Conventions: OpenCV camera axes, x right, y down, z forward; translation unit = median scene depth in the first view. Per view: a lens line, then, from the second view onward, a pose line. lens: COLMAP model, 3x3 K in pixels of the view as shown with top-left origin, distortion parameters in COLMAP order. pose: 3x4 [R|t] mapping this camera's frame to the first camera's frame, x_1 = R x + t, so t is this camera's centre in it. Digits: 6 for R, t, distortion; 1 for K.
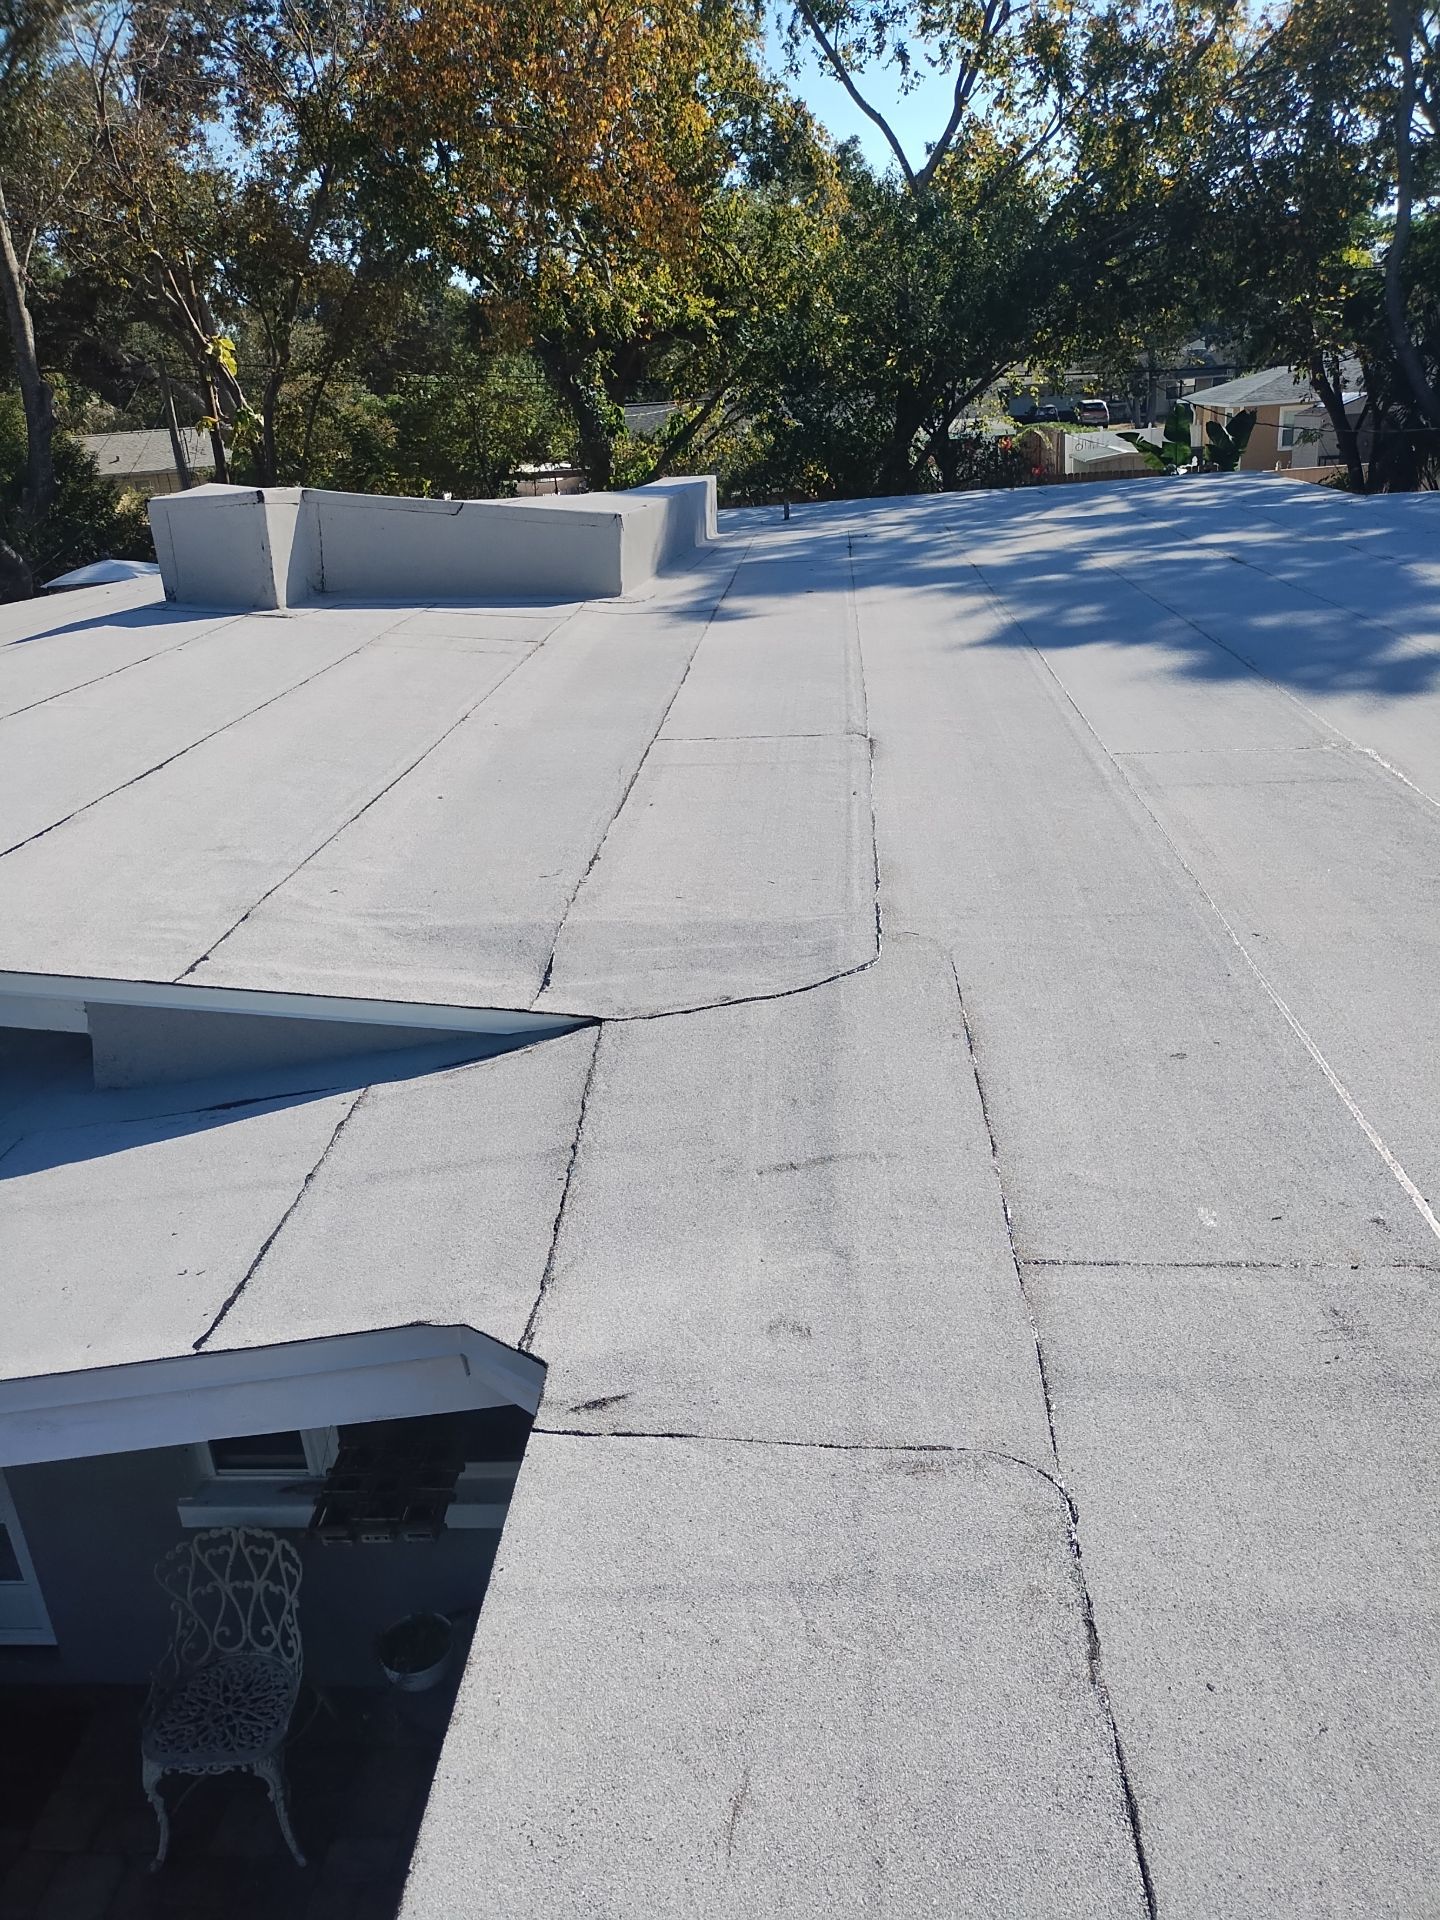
lens RADIAL K [[1433.2, 0, 728.1], [0, 1433.2, 973.3], [0, 0, 1]] dist [0.037243, -0.036282]
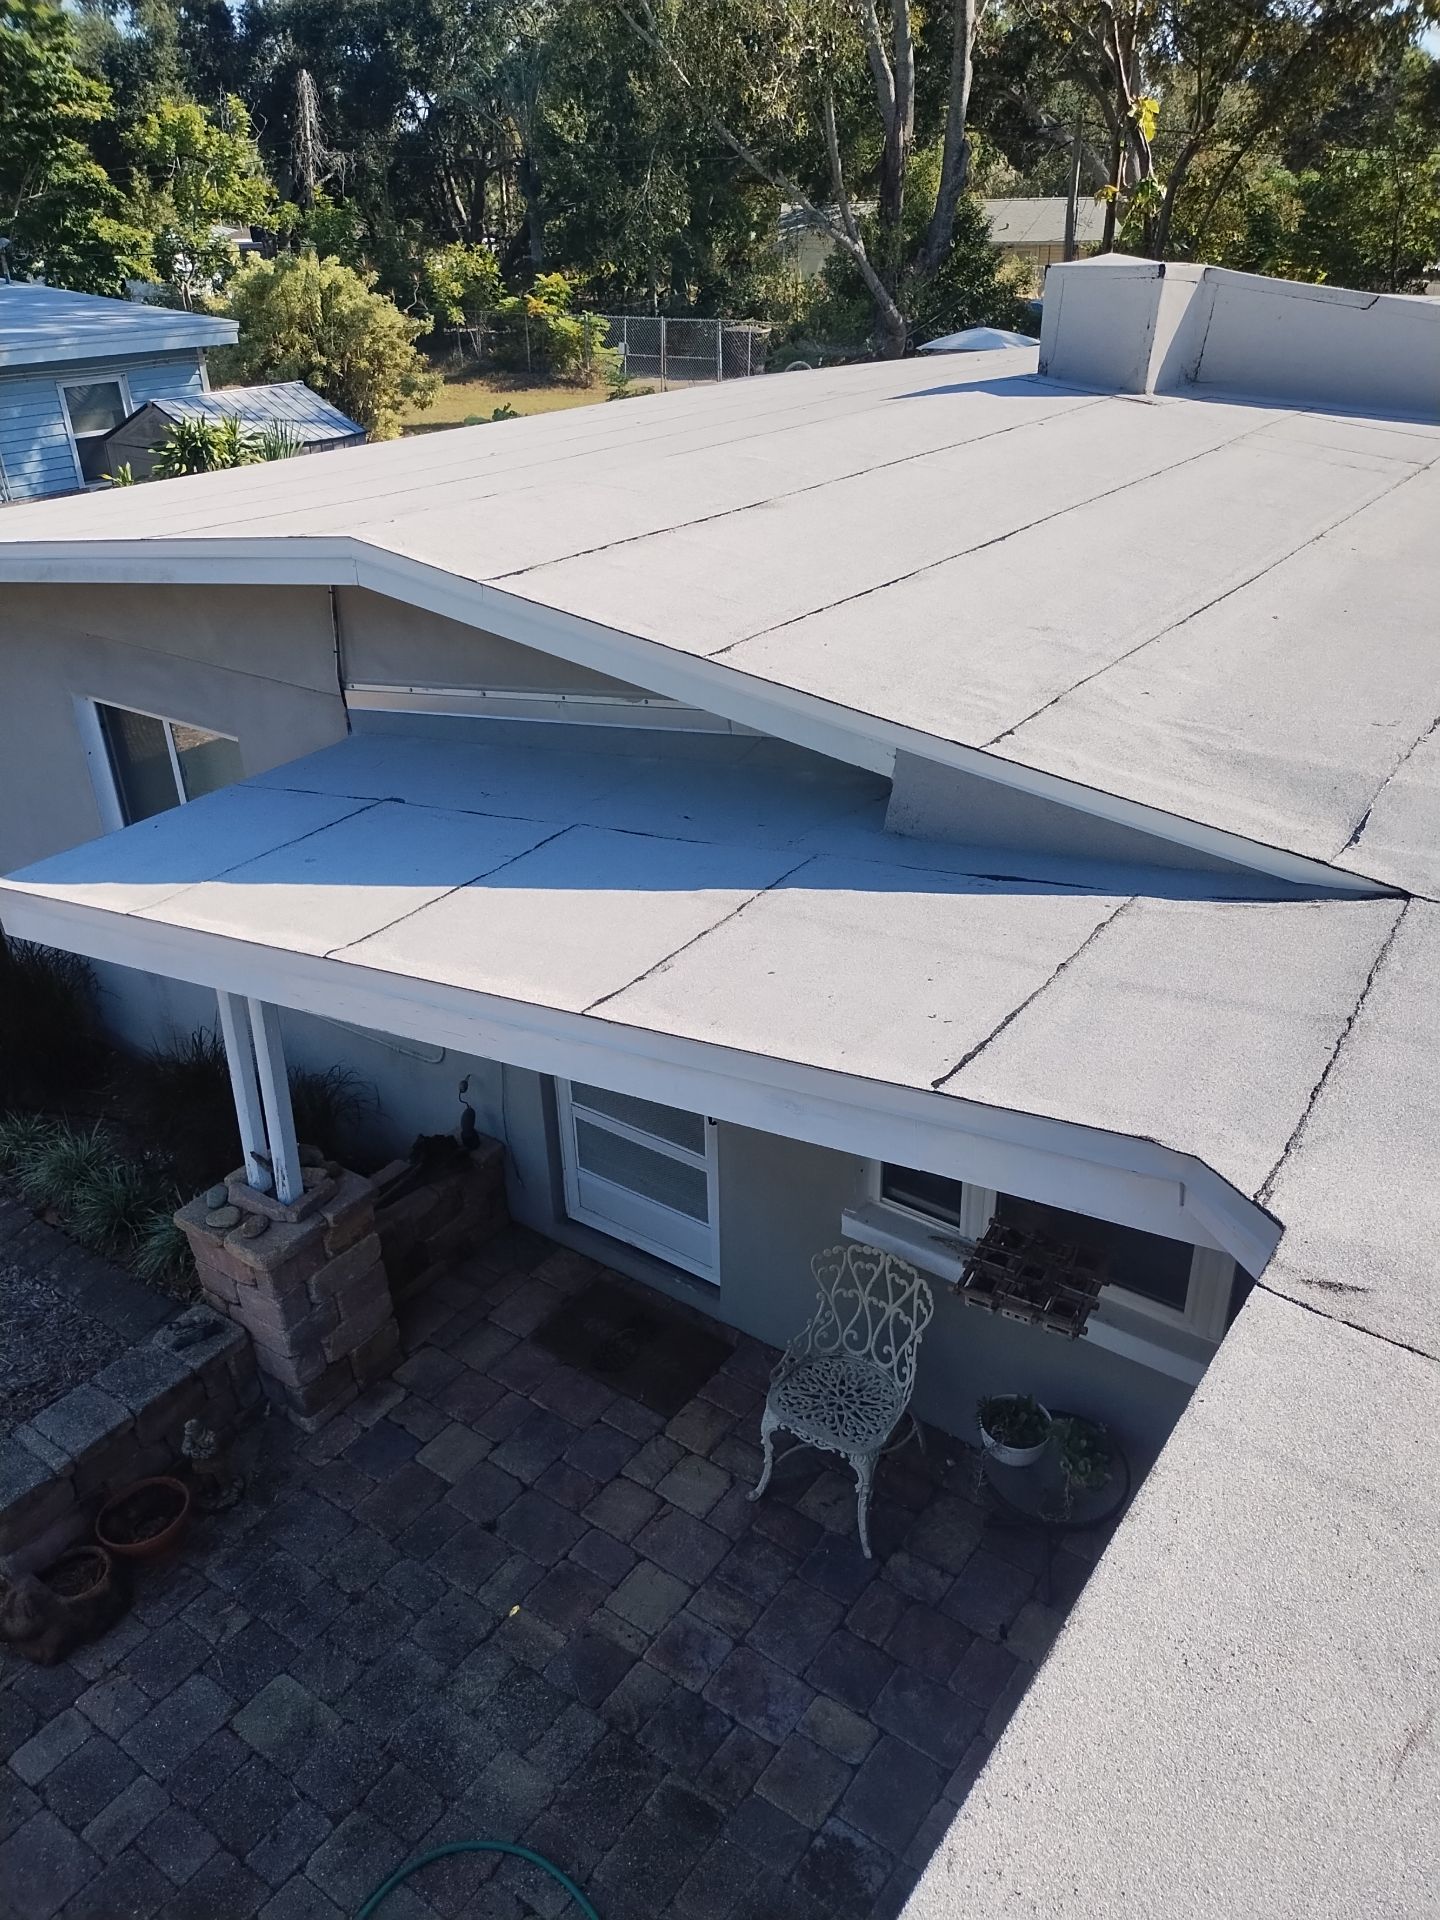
lens RADIAL K [[1433.2, 0, 723.7], [0, 1433.2, 963.0], [0, 0, 1]] dist [0.037243, -0.036282]
pose [[0.851157, 0.292333, -0.435973, -0.036704], [-0.237045, 0.955118, 0.177650, 0.011107], [0.468338, -0.047863, 0.882252, -0.004709]]
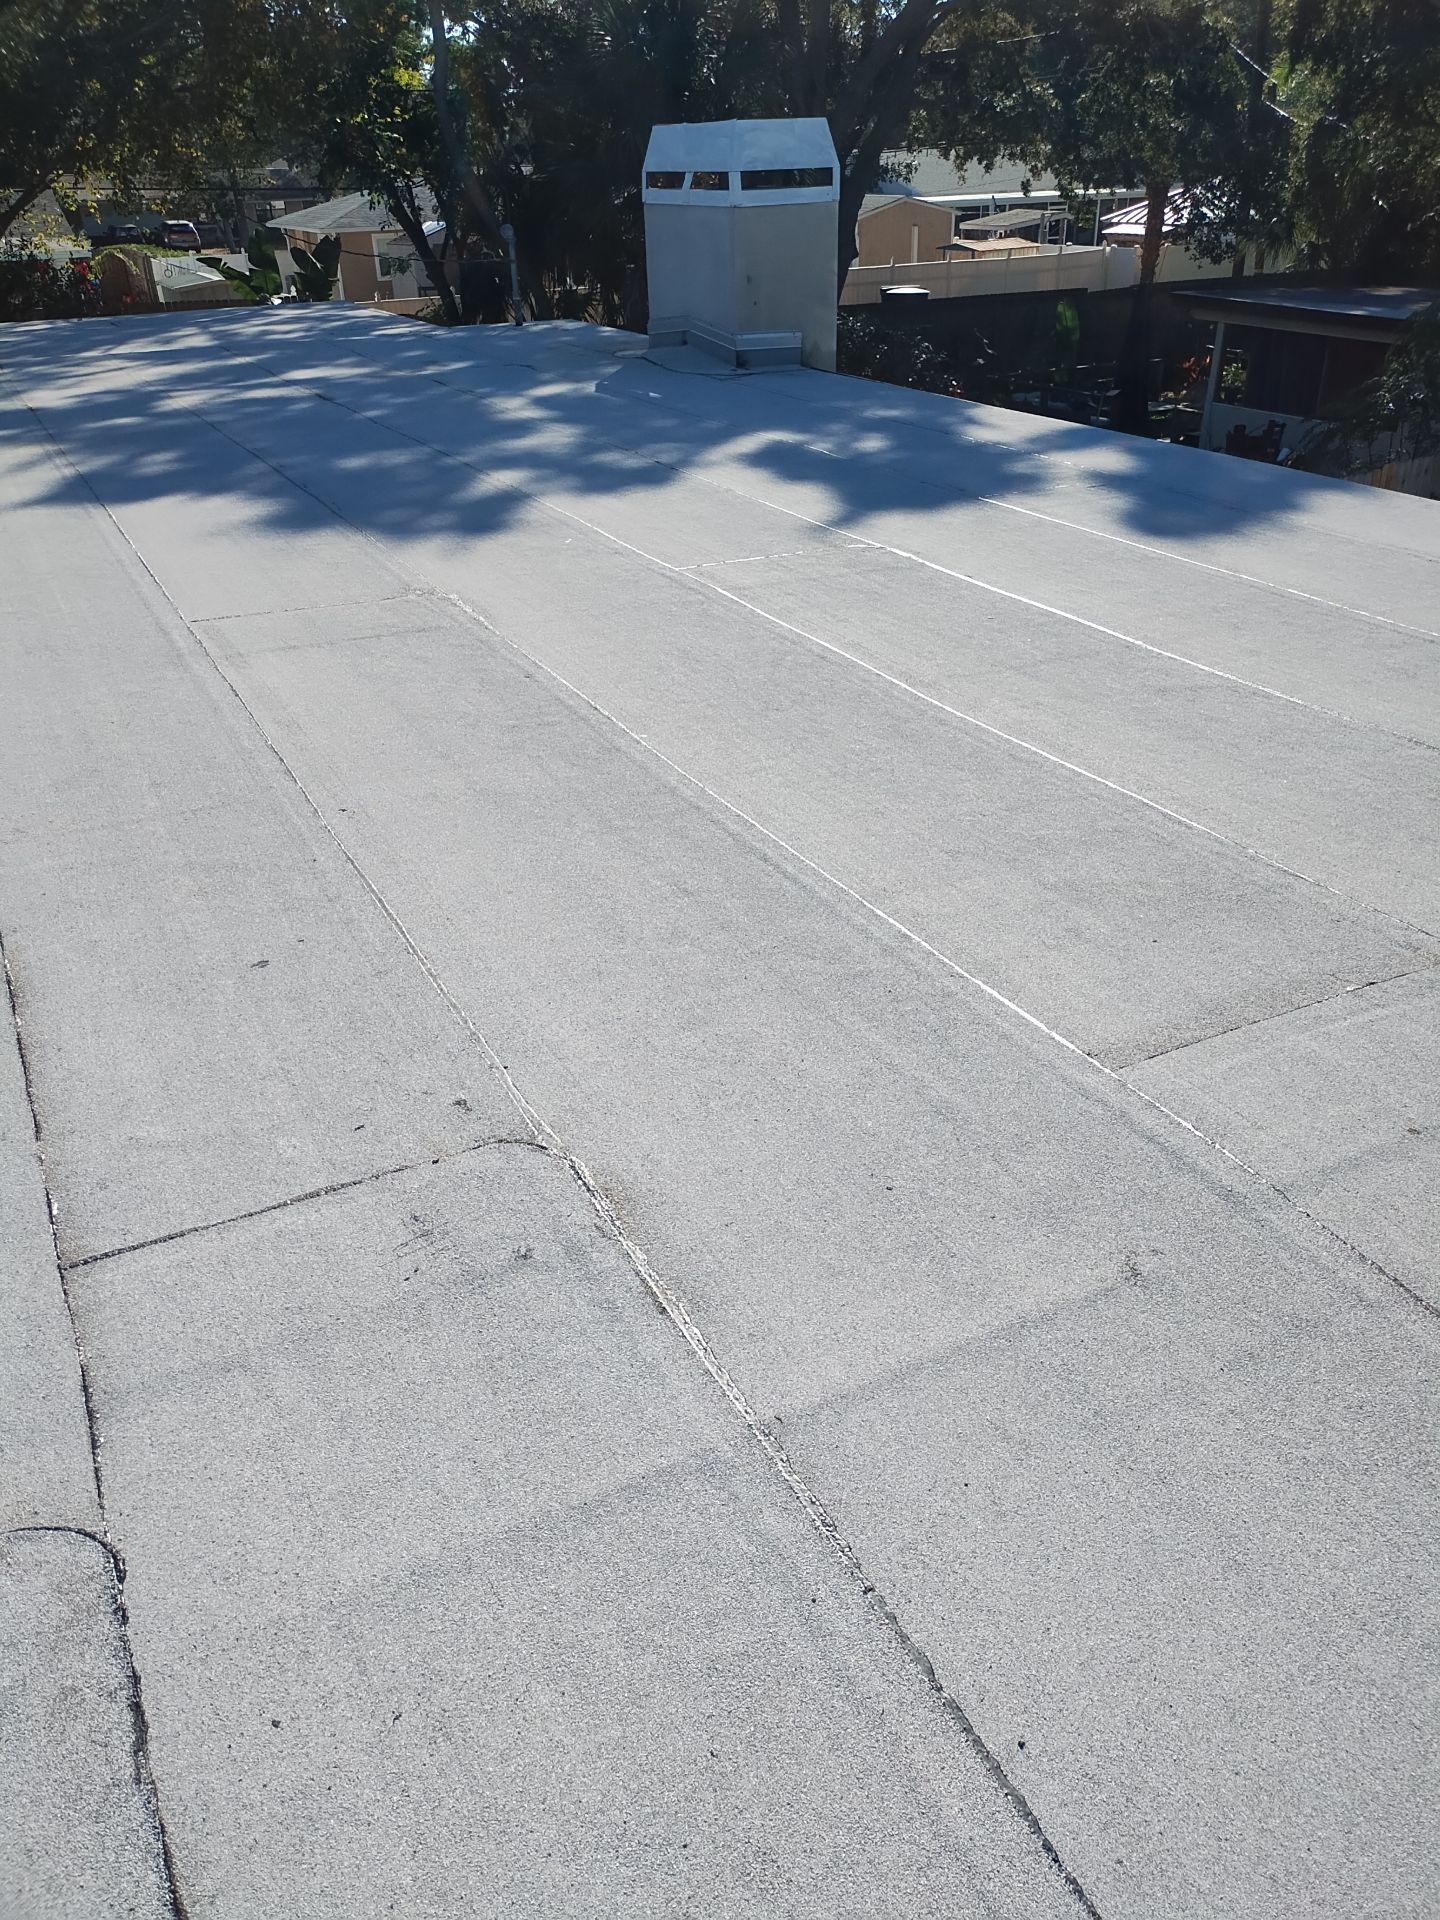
lens RADIAL K [[1433.2, 0, 747.0], [0, 1433.2, 963.9], [0, 0, 1]] dist [0.037243, -0.036282]
pose [[0.846098, -0.218165, 0.486336, 0.099942], [0.171193, 0.975287, 0.139671, -0.012982], [-0.504789, -0.034918, 0.862536, 0.044072]]
